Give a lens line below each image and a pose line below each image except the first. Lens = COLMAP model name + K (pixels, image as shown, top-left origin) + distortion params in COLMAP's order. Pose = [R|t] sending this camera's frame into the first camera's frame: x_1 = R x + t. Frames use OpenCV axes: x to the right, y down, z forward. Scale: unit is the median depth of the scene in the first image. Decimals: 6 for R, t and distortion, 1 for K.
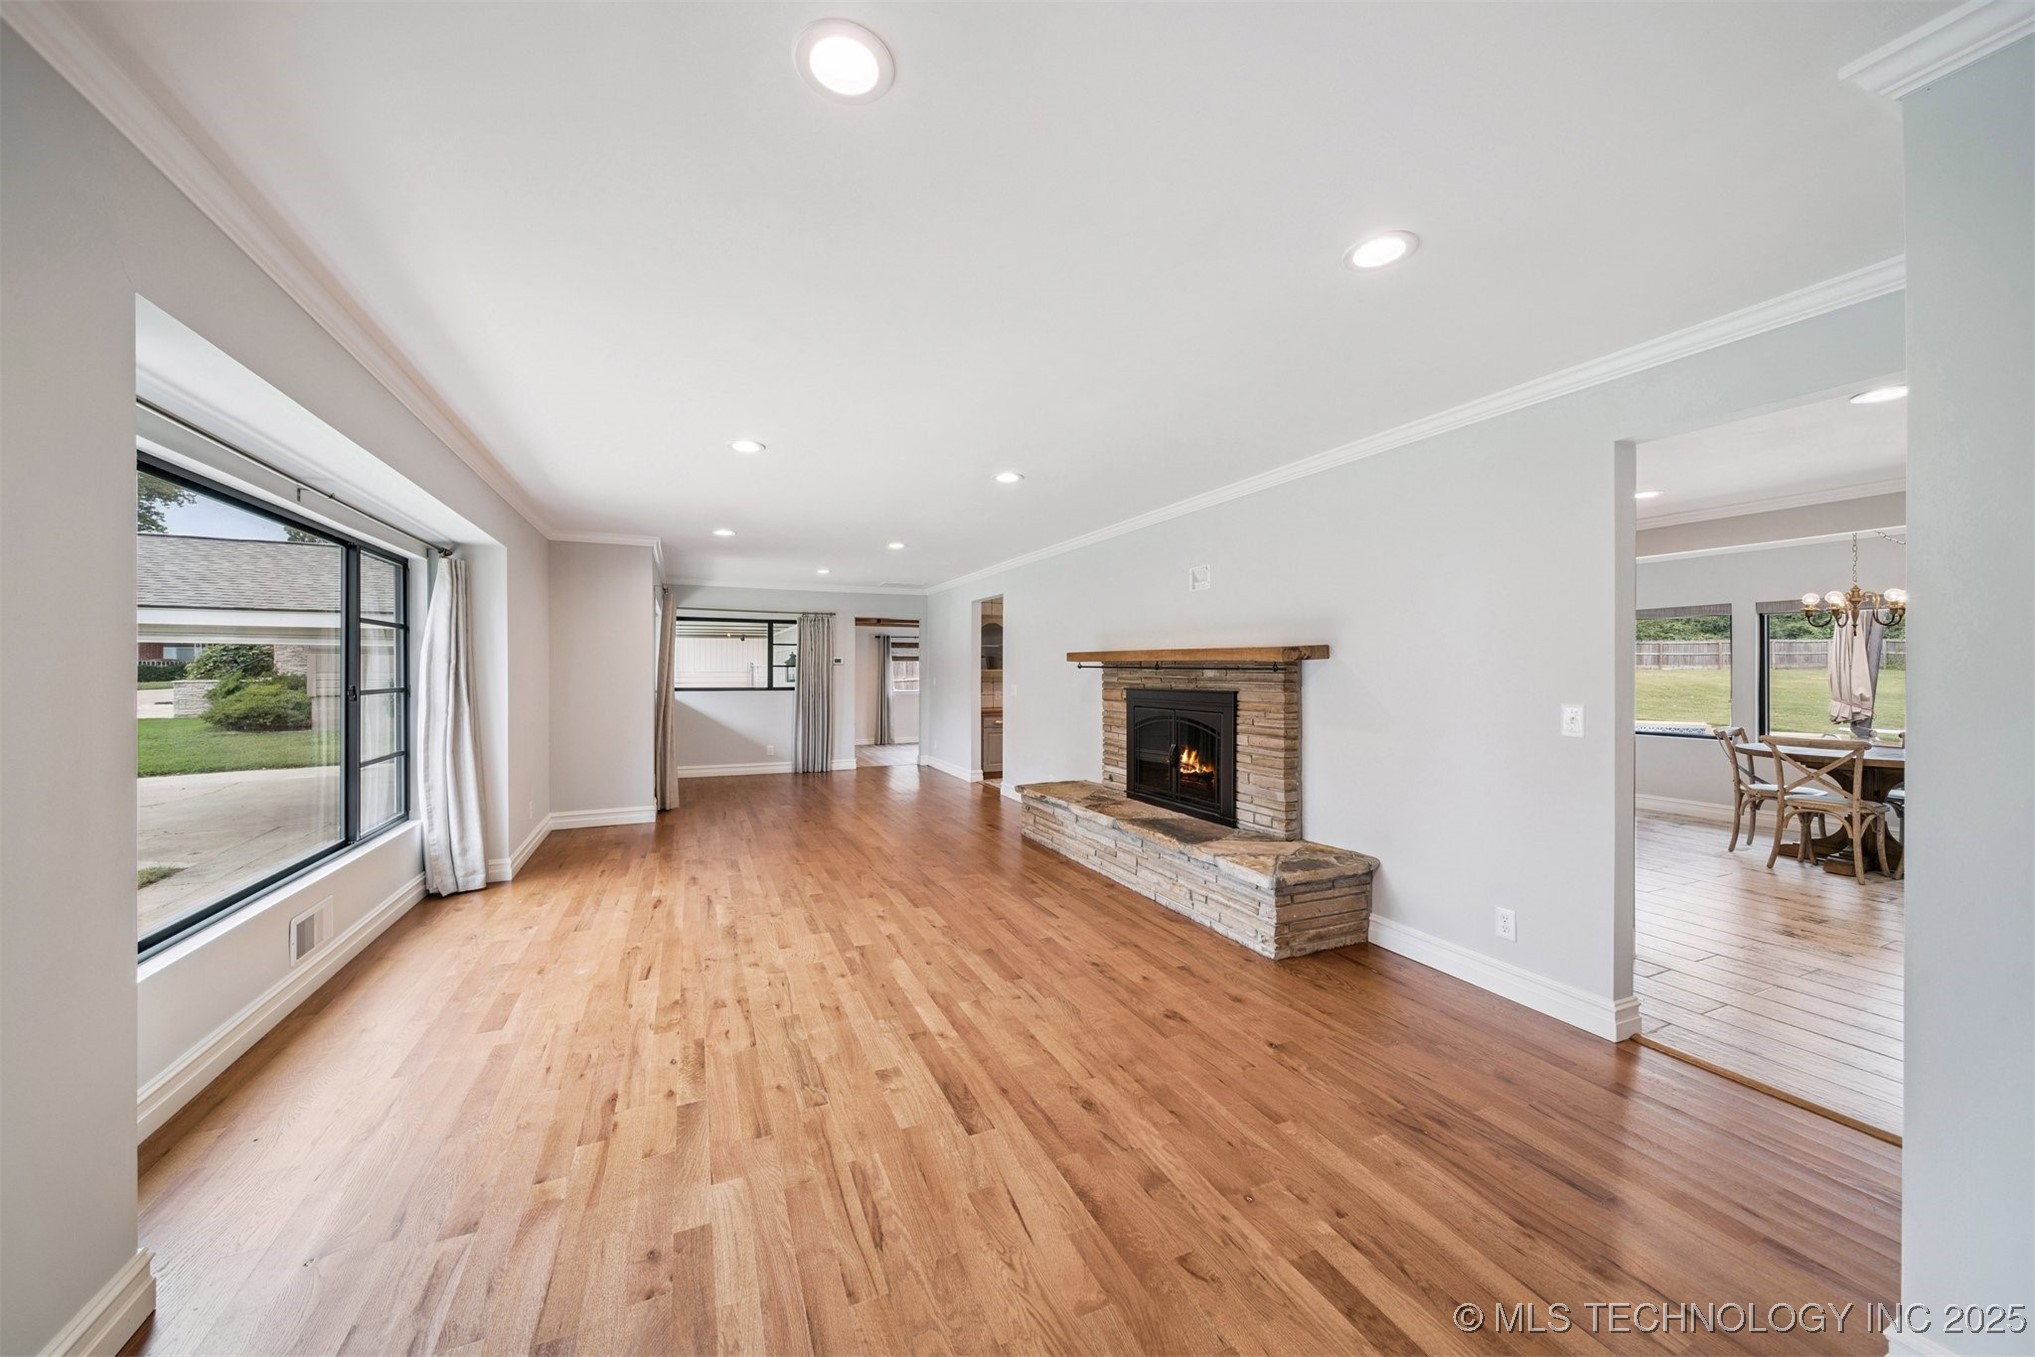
lens RADIAL K [[717.3, 0, 990.9], [0, 717.3, 673.4], [0, 0, 1]] dist [0.005026, -0.000761]
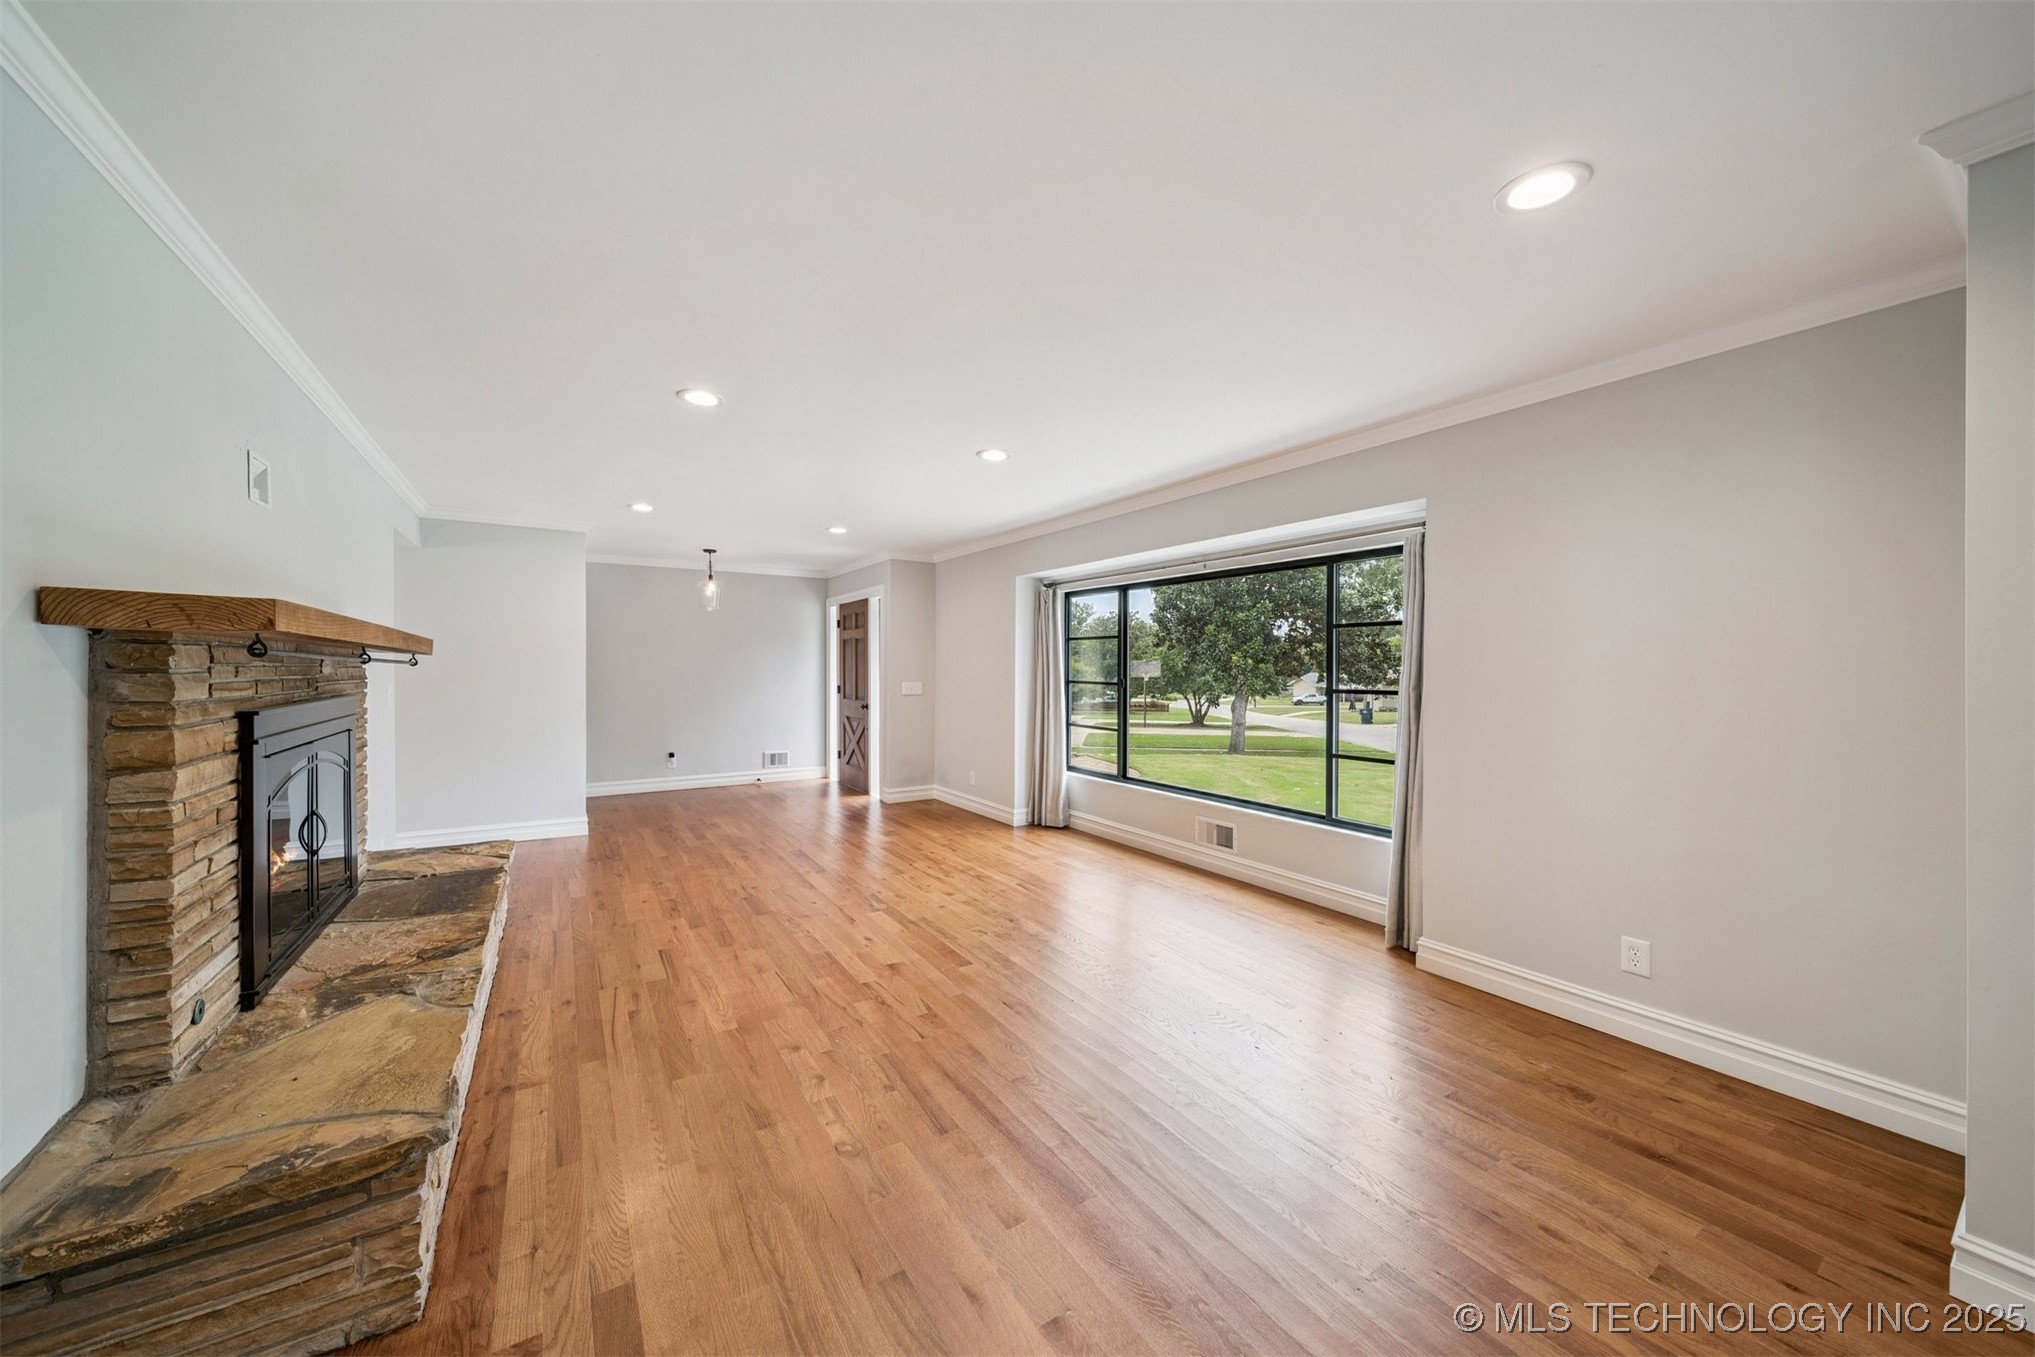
lens RADIAL K [[717.3, 0, 995.8], [0, 717.3, 663.5], [0, 0, 1]] dist [0.005026, -0.000761]
pose [[-0.988599, -0.007920, -0.150363, -0.165972], [-0.007608, 0.999968, -0.002652, -0.007305], [0.150379, -0.001478, -0.988627, 1.831065]]
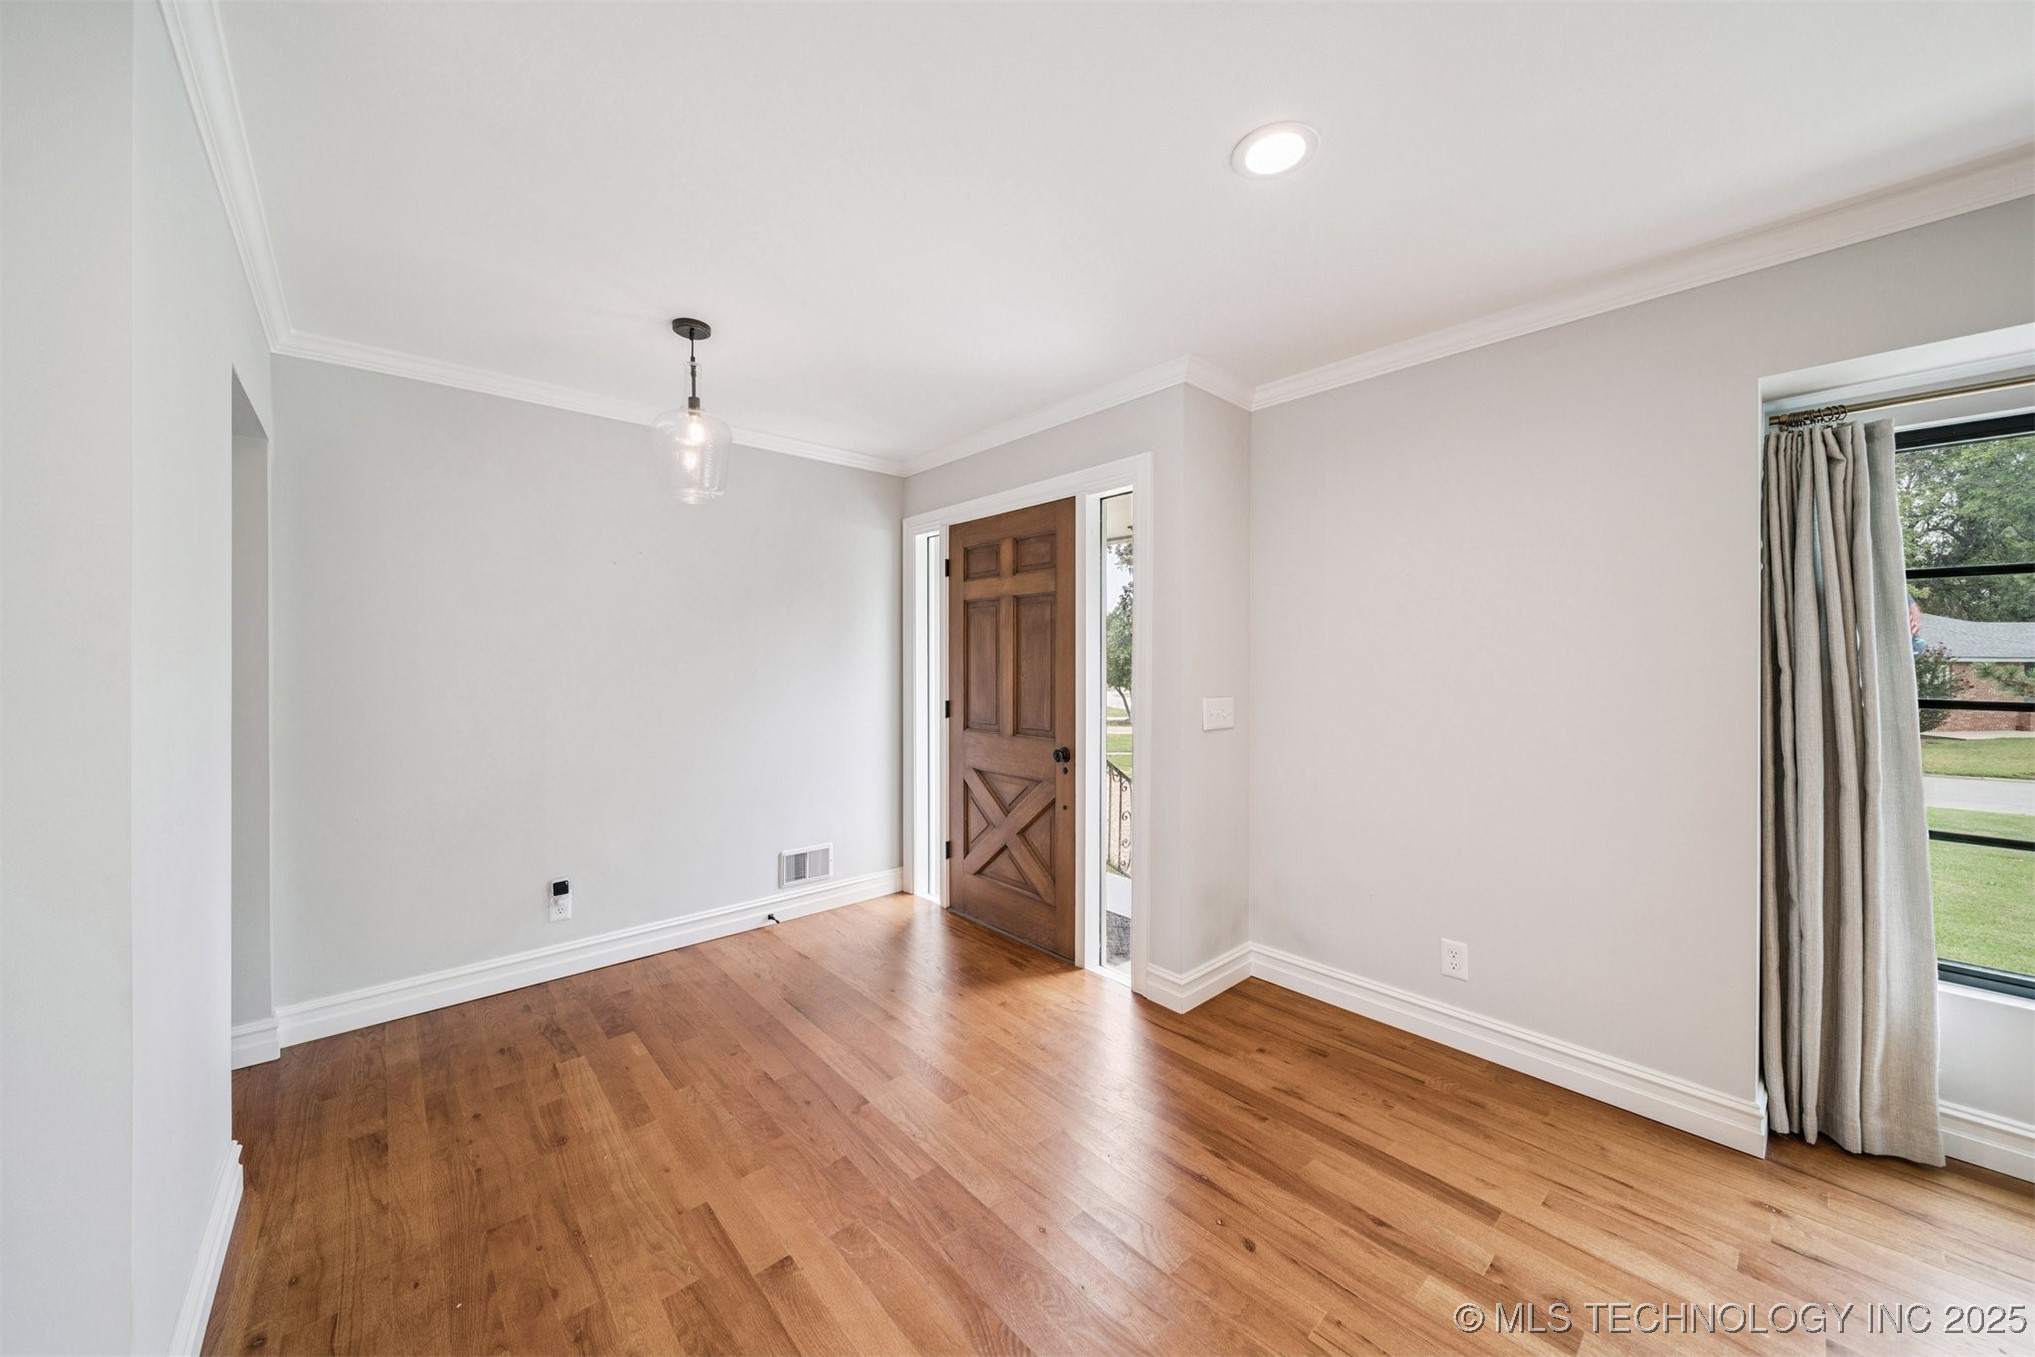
lens RADIAL K [[717.3, 0, 999.7], [0, 717.3, 655.3], [0, 0, 1]] dist [0.005026, -0.000761]
pose [[-0.949857, -0.007557, -0.312595, 0.199250], [-0.005335, 0.999954, -0.007963, -0.000190], [0.312640, -0.005896, -0.949853, 0.665171]]
